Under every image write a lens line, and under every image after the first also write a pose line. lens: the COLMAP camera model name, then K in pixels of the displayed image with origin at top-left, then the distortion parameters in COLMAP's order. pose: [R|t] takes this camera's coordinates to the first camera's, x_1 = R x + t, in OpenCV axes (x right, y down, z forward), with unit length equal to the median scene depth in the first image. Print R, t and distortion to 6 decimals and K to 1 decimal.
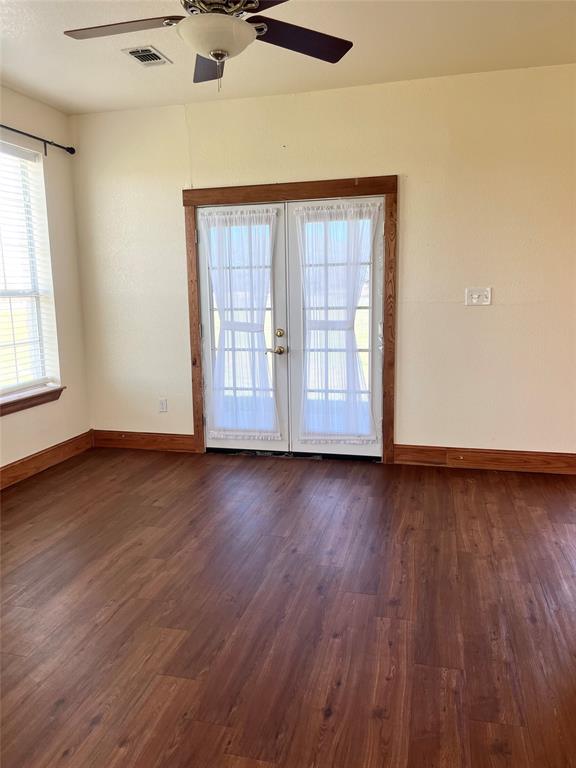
lens RADIAL K [[595.8, 0, 288.1], [0, 595.8, 386.8], [0, 0, 1]] dist [0.048212, -0.028108]
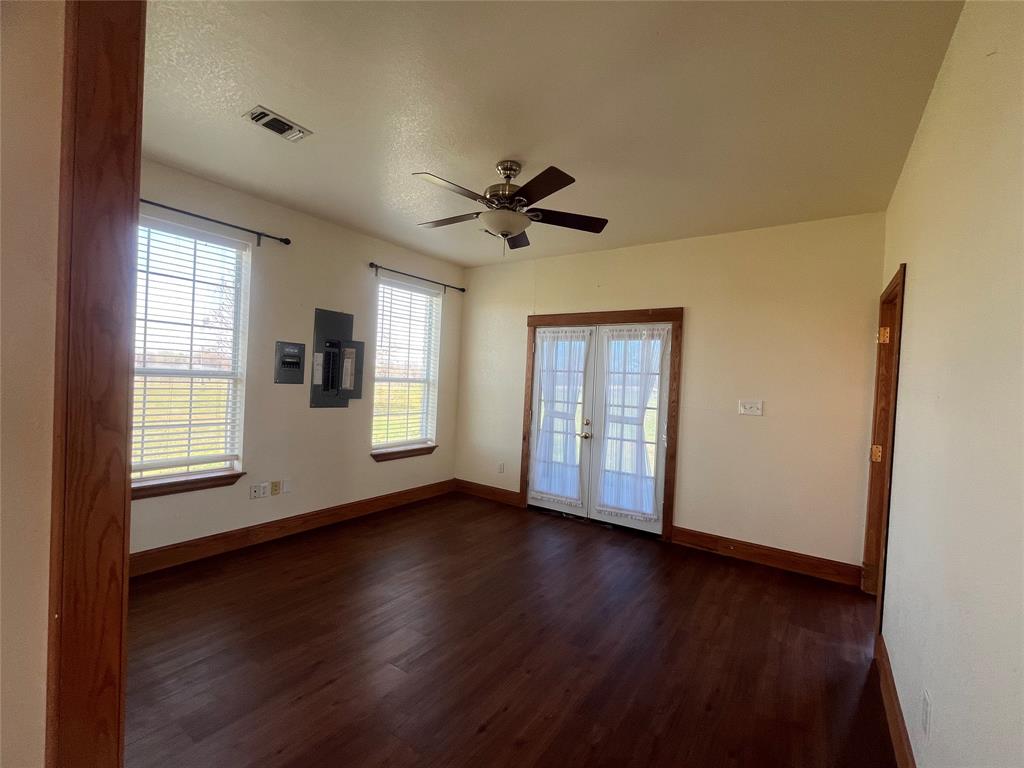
lens RADIAL K [[459.3, 0, 510.8], [0, 459.3, 382.7], [0, 0, 1]] dist [-0.003365, -0.000806]
pose [[0.935854, 0.063888, -0.346549, 0.174771], [-0.118479, 0.983223, -0.138691, -0.017450], [0.331874, 0.170853, 0.927722, 0.006629]]
